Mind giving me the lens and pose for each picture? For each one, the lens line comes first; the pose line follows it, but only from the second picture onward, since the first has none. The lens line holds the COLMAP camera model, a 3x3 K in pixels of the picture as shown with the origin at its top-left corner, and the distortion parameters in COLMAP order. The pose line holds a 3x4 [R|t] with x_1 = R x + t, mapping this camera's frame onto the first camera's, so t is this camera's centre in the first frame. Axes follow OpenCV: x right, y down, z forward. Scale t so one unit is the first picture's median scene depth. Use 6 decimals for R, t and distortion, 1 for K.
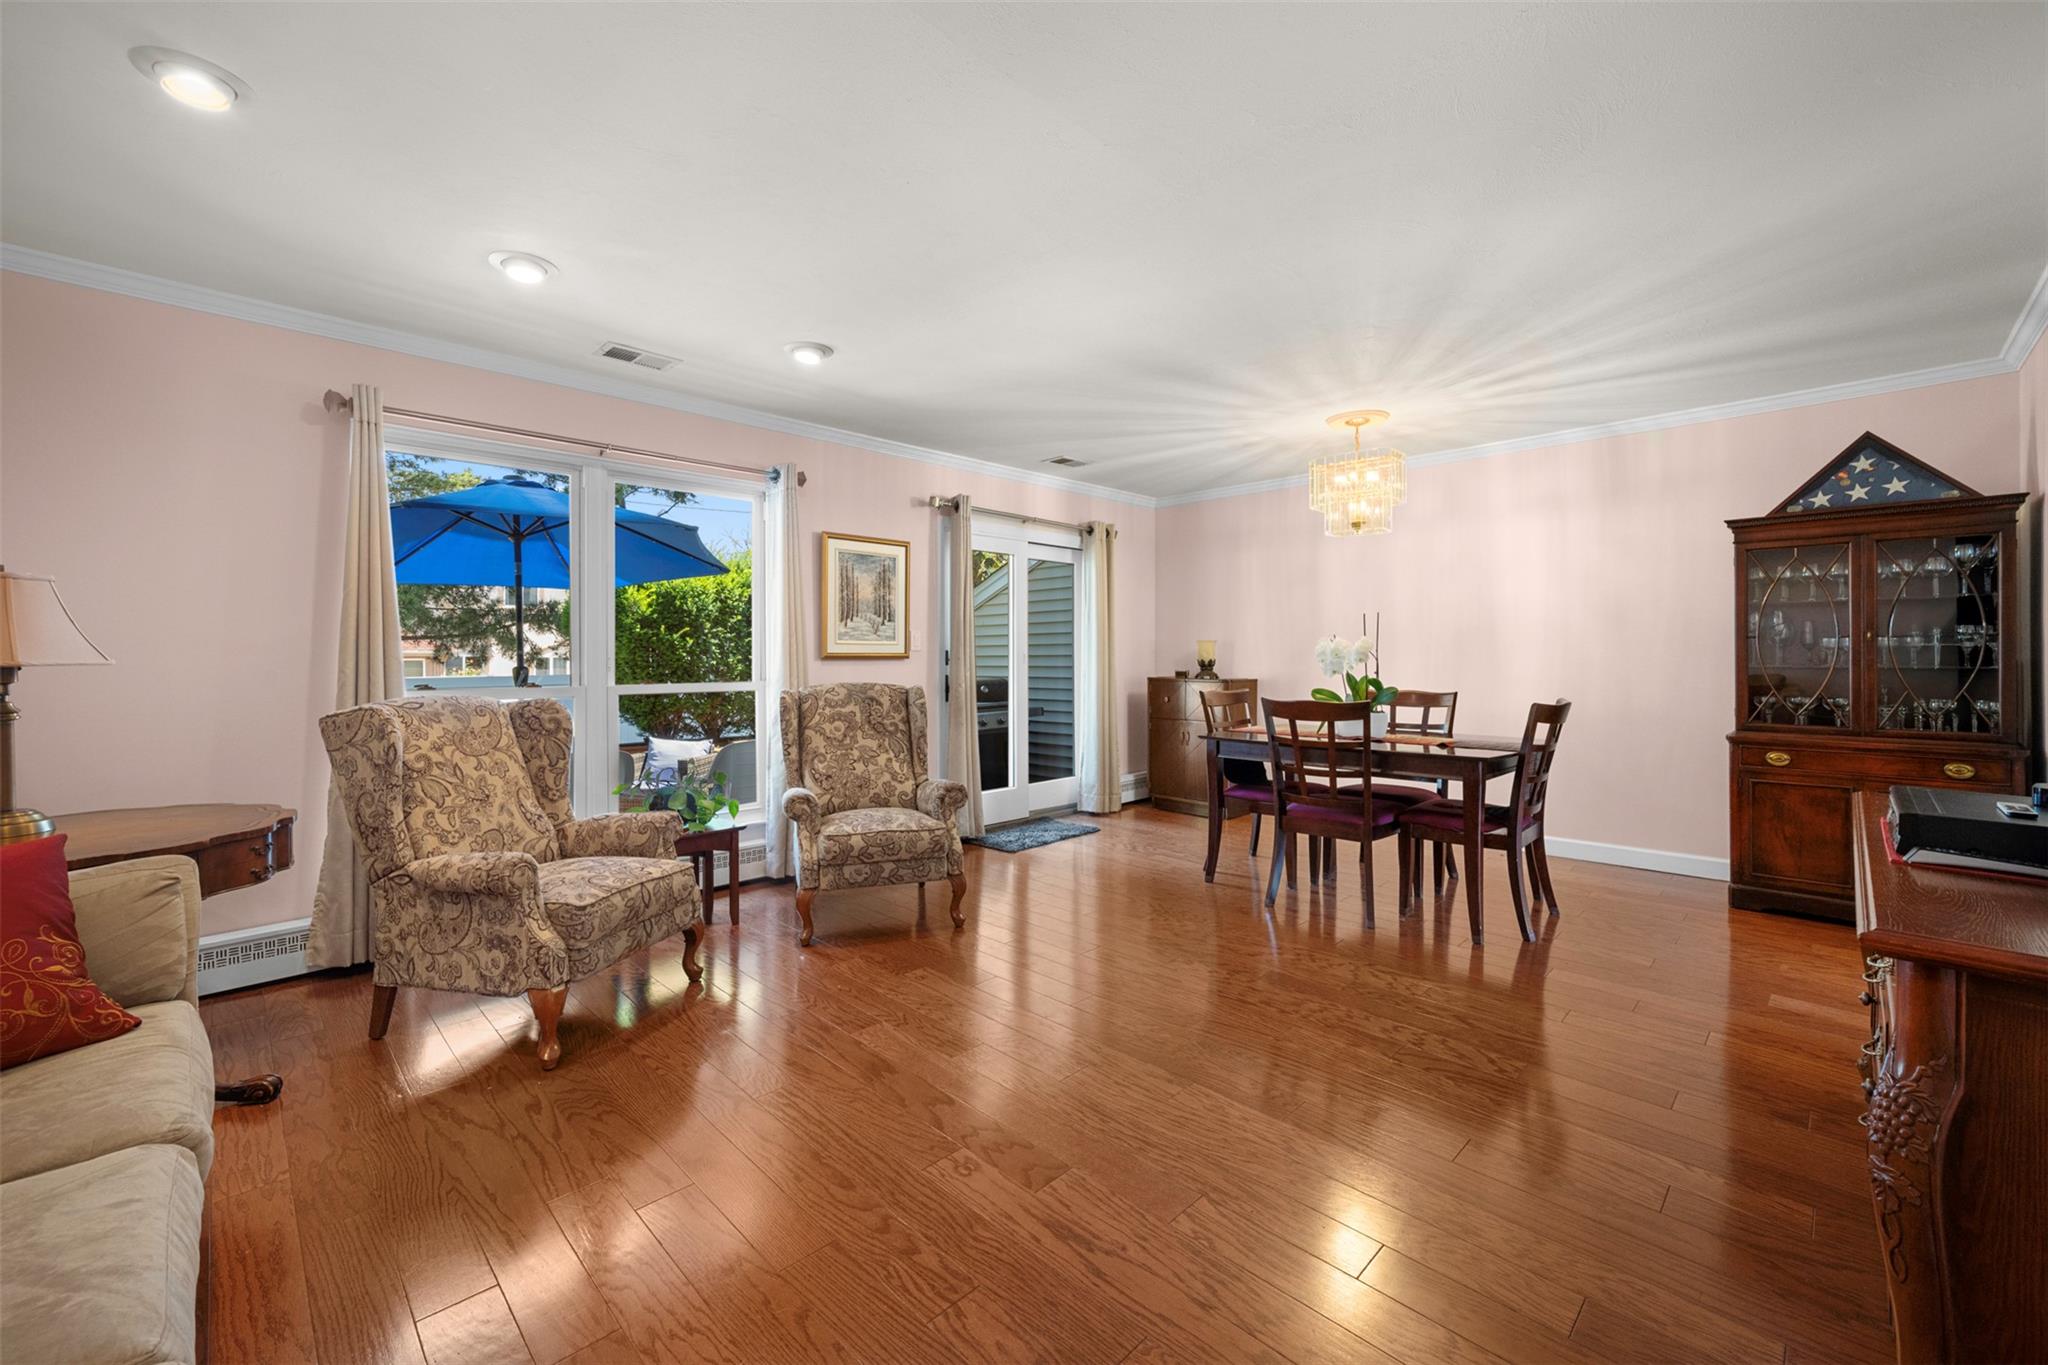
lens RADIAL K [[827.3, 0, 1030.9], [0, 827.3, 657.8], [0, 0, 1]] dist [-0.003726, 0.001030]
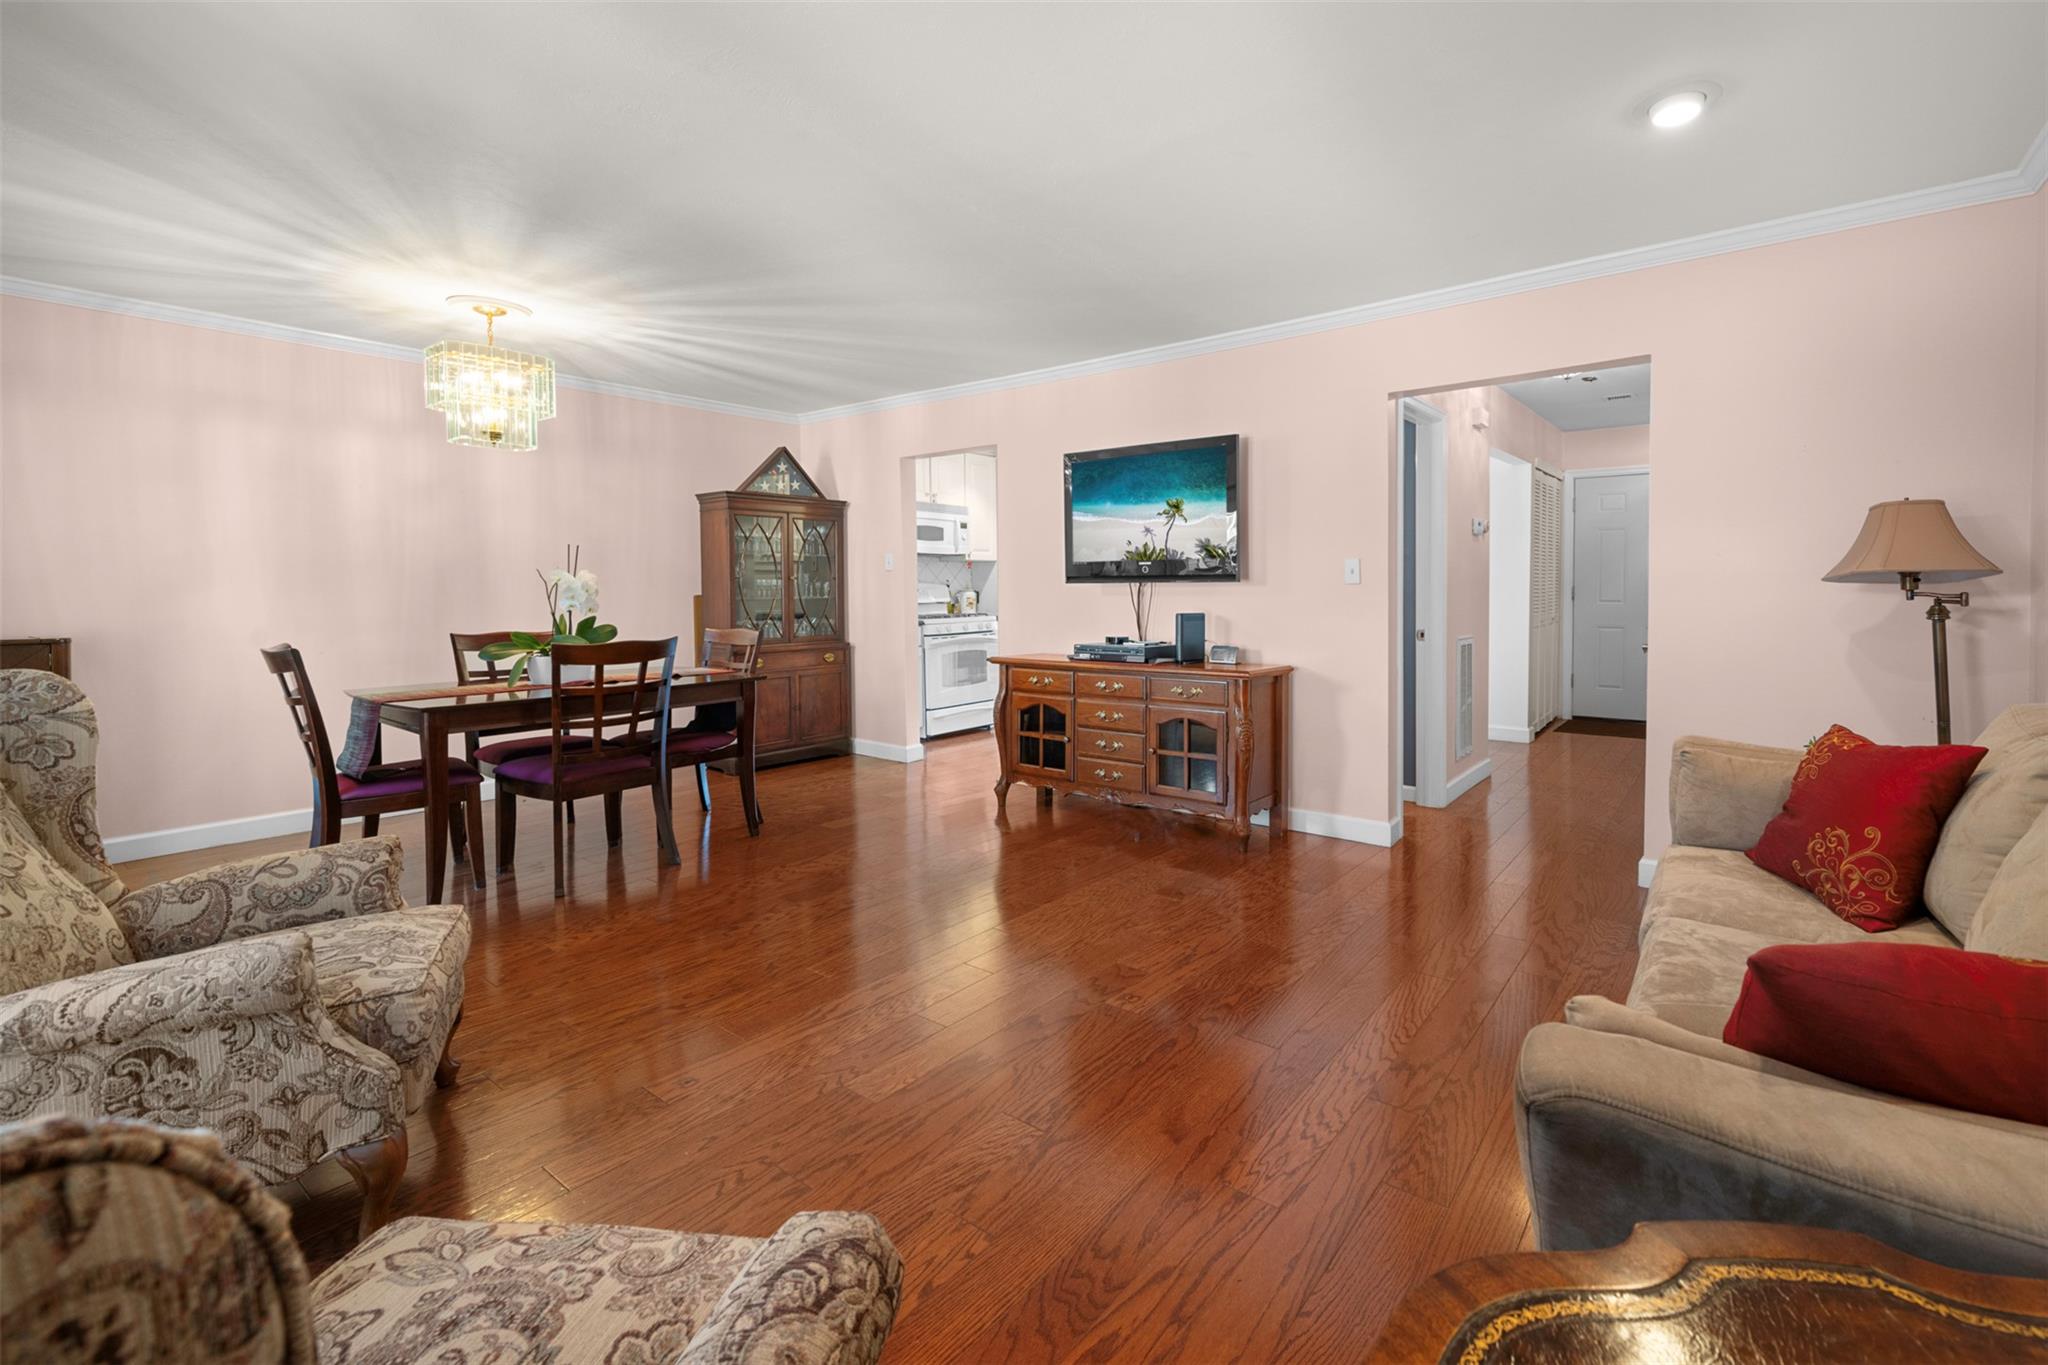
lens RADIAL K [[887.3, 0, 1116.0], [0, 887.3, 606.1], [0, 0, 1]] dist [-0.004973, -0.000494]
pose [[-0.169768, -0.019246, 0.985296, -0.691862], [0.004236, 0.999786, 0.020259, -0.004389], [-0.985475, 0.007613, -0.169650, 0.618937]]
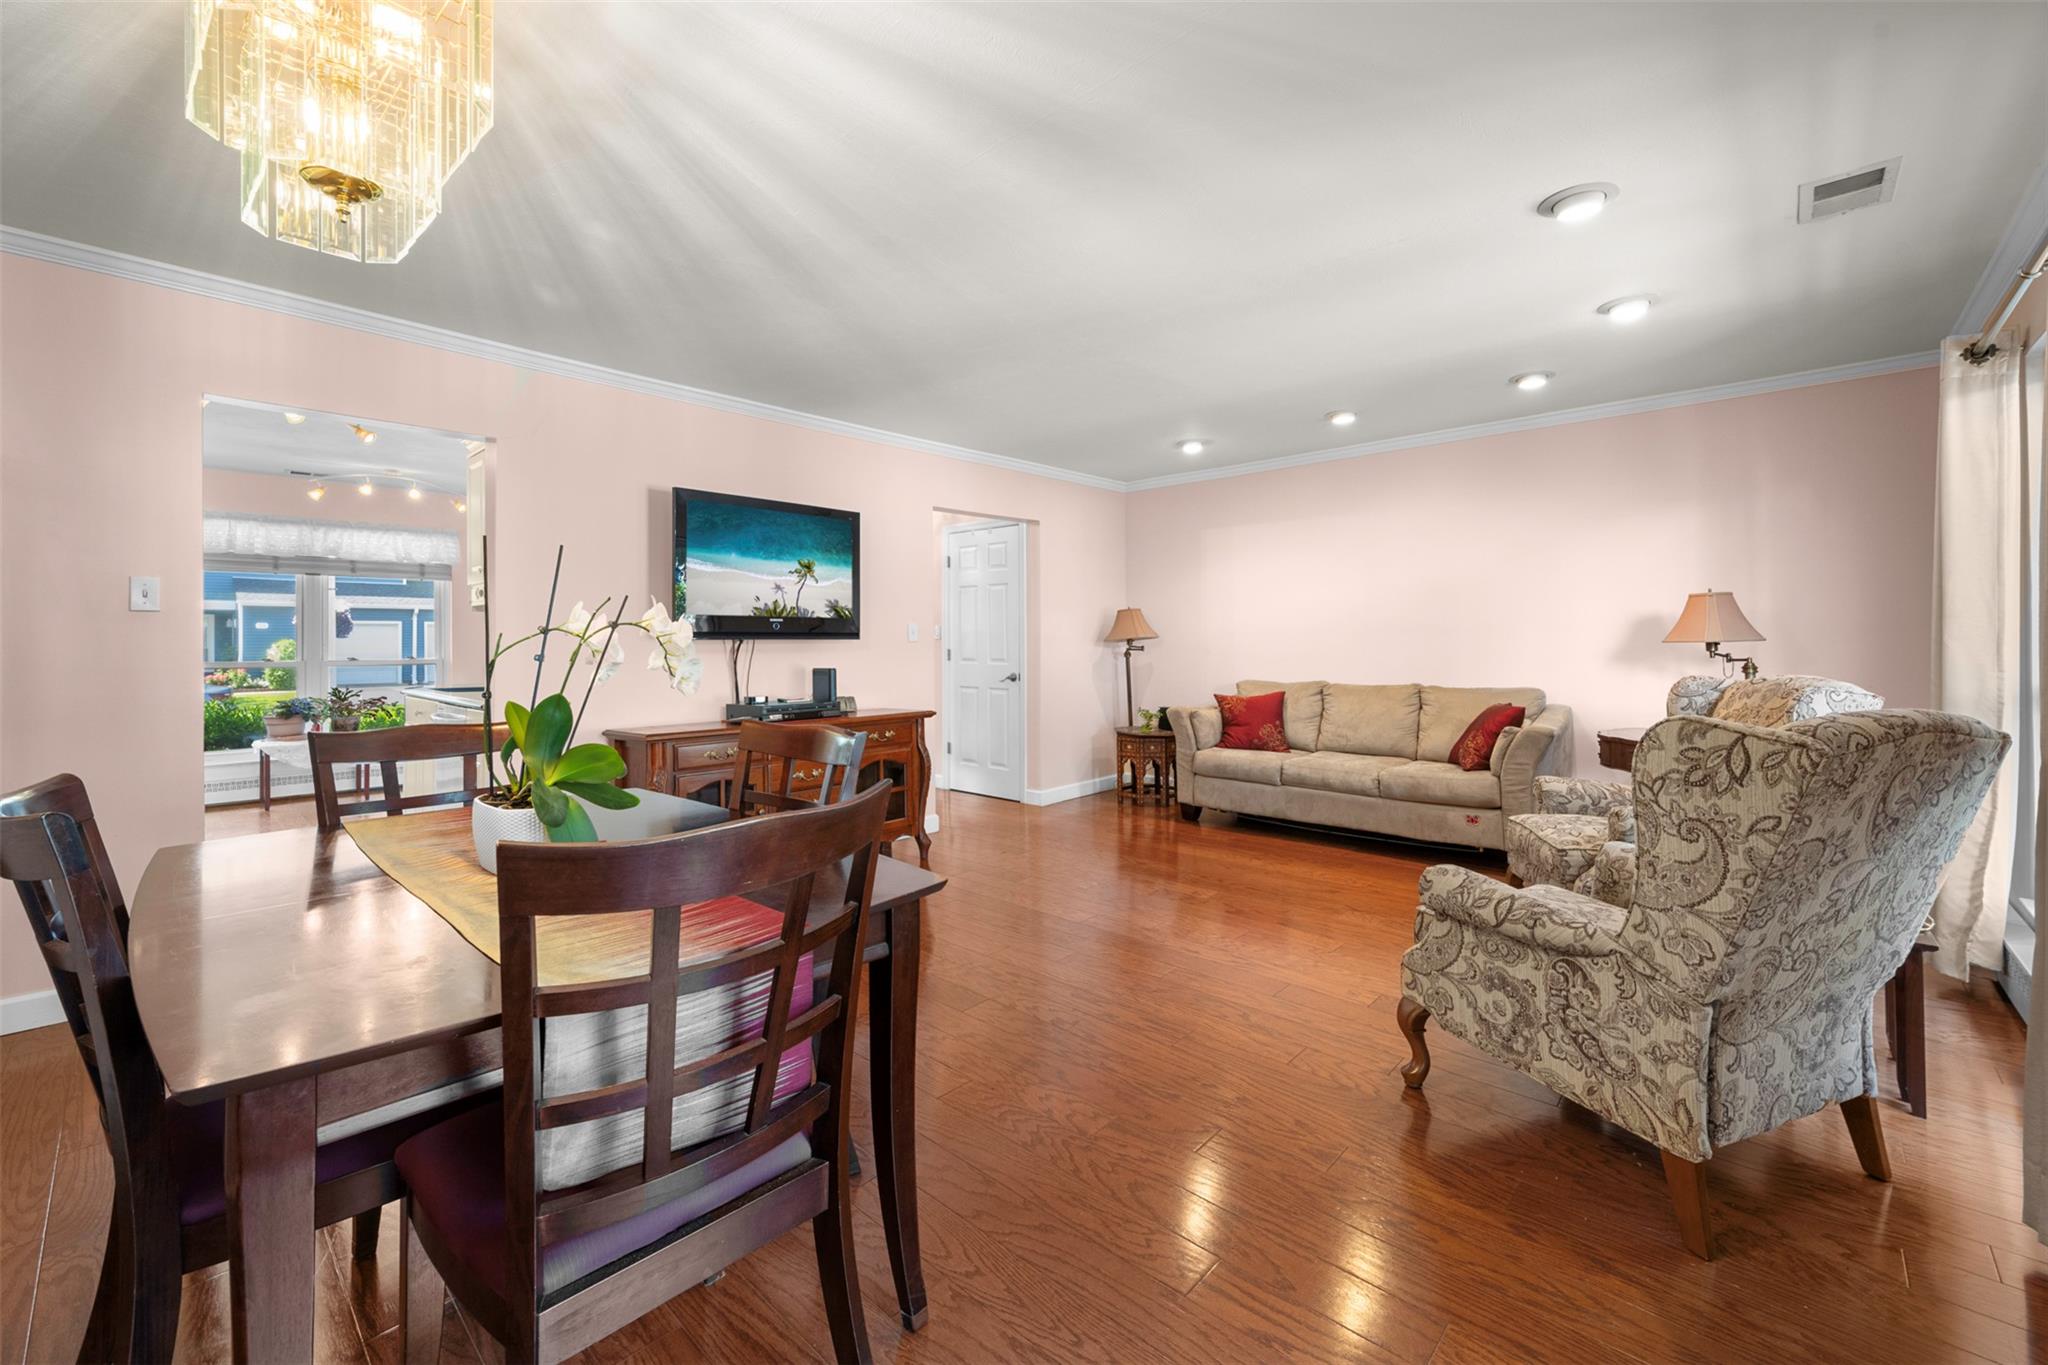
lens RADIAL K [[827.3, 0, 1028.8], [0, 827.3, 629.3], [0, 0, 1]] dist [-0.003726, 0.001030]
pose [[-0.998643, 0.007795, -0.051497, 0.203112], [0.008724, 0.999803, -0.017835, -0.002978], [0.051348, -0.018260, -0.998514, 1.494754]]
